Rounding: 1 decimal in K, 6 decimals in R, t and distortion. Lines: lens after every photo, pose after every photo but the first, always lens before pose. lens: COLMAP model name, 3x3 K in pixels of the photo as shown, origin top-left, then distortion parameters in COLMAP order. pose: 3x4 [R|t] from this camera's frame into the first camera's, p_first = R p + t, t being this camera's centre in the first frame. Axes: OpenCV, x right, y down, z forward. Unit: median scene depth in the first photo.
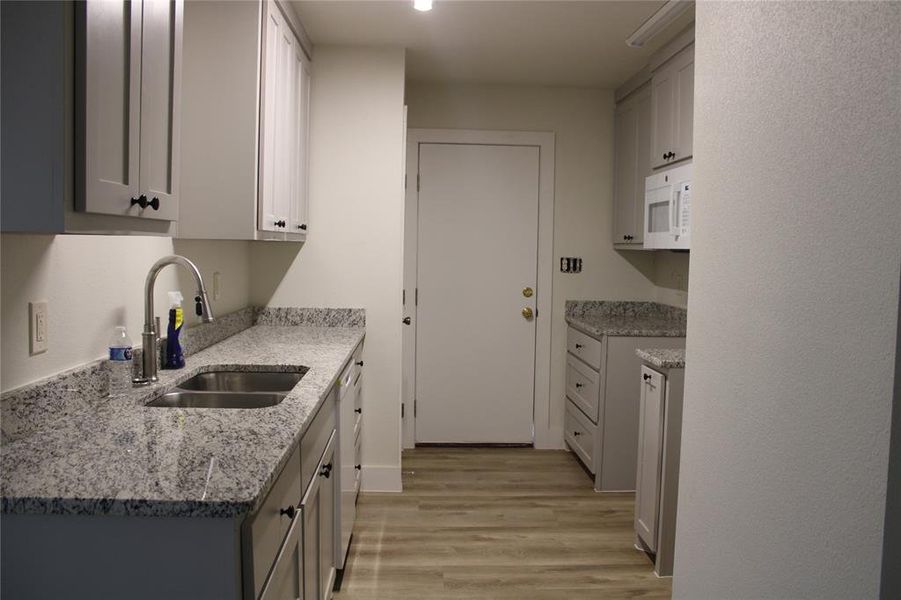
lens RADIAL K [[748.0, 0, 450.6], [0, 748.0, 299.4], [0, 0, 1]] dist [-0.117468, 0.052945]
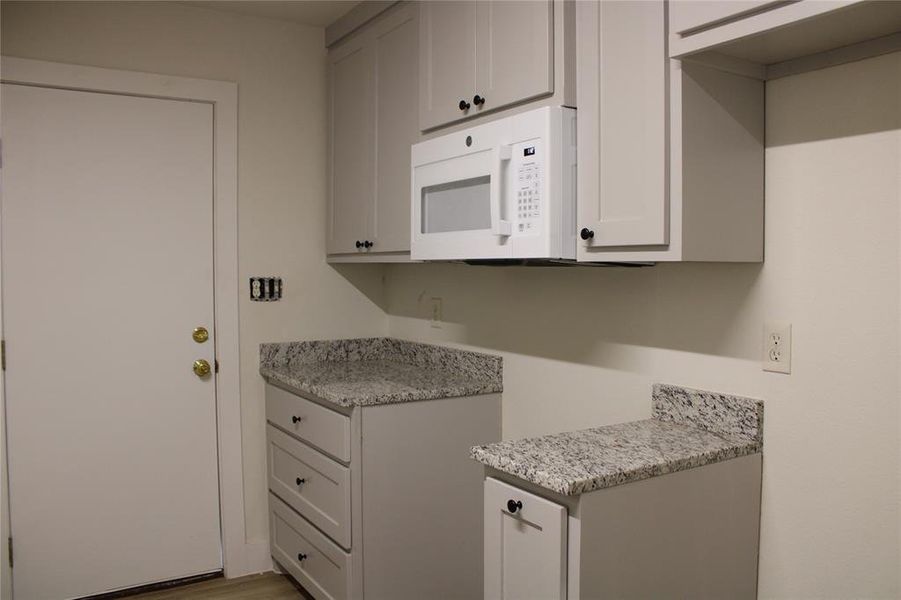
lens RADIAL K [[748.0, 0, 451.6], [0, 748.0, 297.2], [0, 0, 1]] dist [-0.117468, 0.052945]
pose [[0.874266, -0.038416, 0.483924, -0.010805], [0.050633, 0.998643, -0.012198, -0.023147], [-0.482799, 0.035166, 0.875025, 0.357376]]
